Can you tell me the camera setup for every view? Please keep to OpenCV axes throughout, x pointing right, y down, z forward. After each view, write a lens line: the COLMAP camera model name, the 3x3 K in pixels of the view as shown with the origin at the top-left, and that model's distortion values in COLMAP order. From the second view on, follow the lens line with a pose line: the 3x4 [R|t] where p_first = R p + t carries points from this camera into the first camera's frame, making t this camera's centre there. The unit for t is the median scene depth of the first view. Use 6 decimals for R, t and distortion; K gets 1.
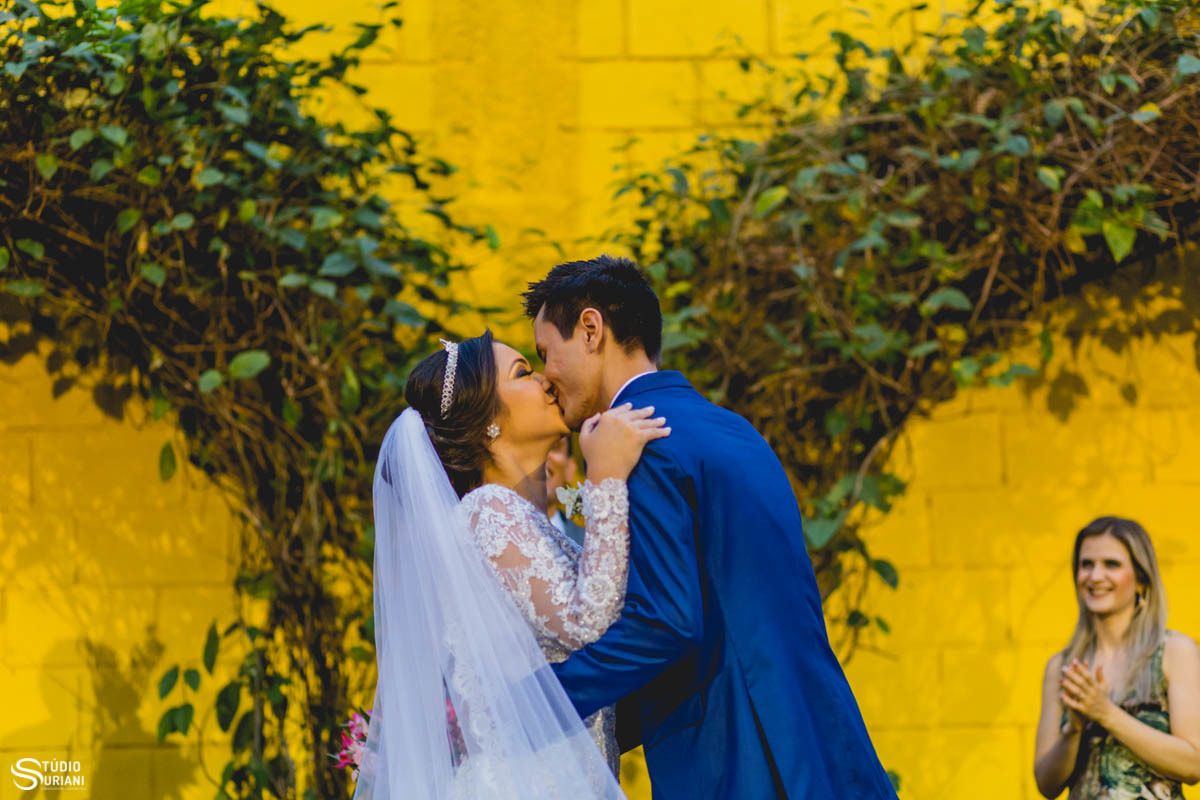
lens RADIAL K [[2988.9, 0, 600.0], [0, 2988.9, 400.0], [0, 0, 1]] dist [0.023003, -0.176887]
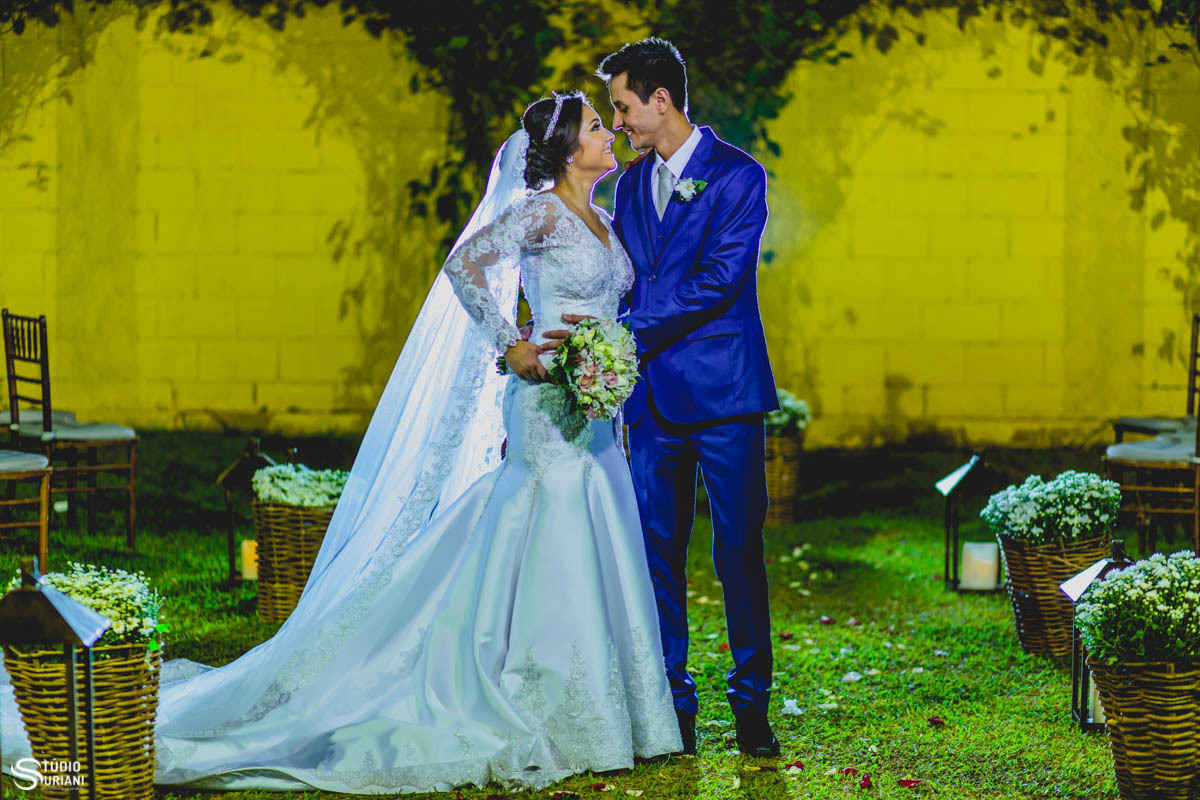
lens RADIAL K [[2988.9, 0, 600.0], [0, 2988.9, 400.0], [0, 0, 1]] dist [0.023003, -0.176887]
pose [[0.999357, 0.032606, -0.014933, 0.013894], [-0.027916, 0.968650, 0.246854, -0.254960], [0.022514, -0.246279, 0.968938, -0.920210]]
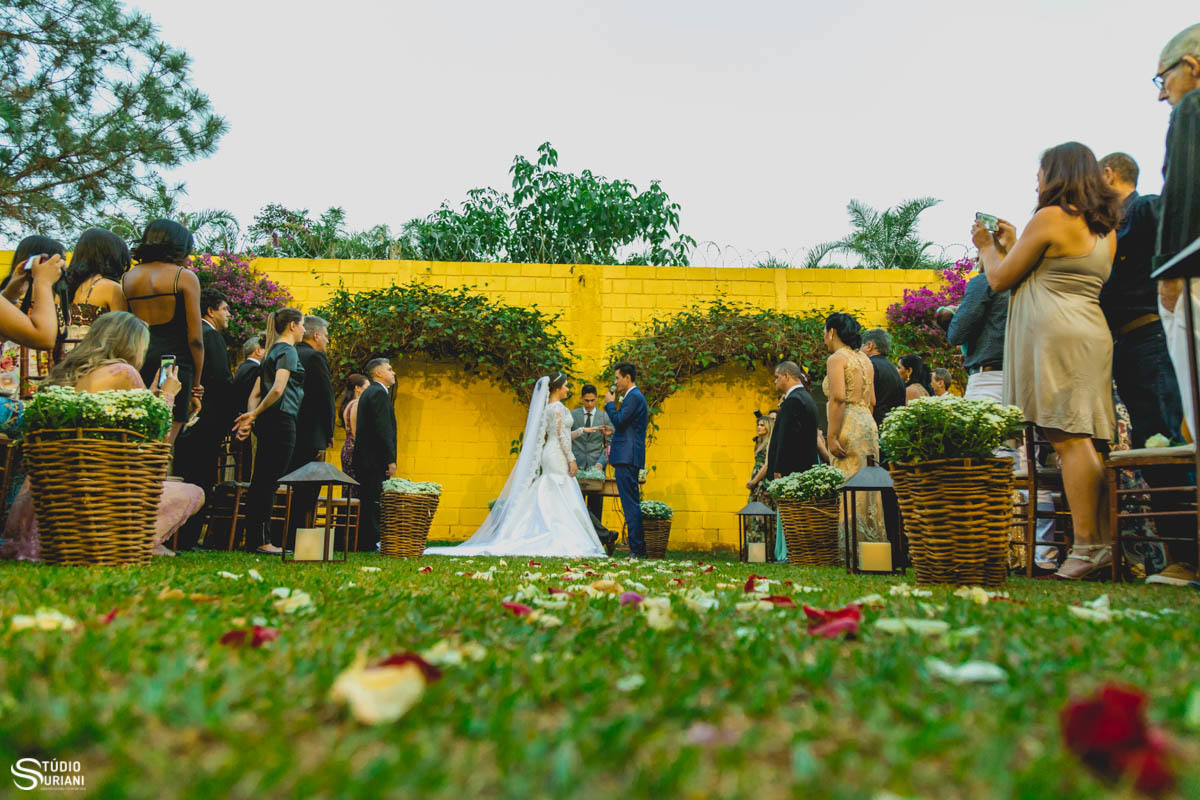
lens RADIAL K [[841.2, 0, 600.0], [0, 841.2, 400.0], [0, 0, 1]] dist [0.034143, 0.001594]
pose [[0.998735, 0.035204, -0.035891, 0.048000], [-0.035377, 0.999365, -0.004199, 0.020345], [0.035721, 0.005464, 0.999347, -0.390759]]
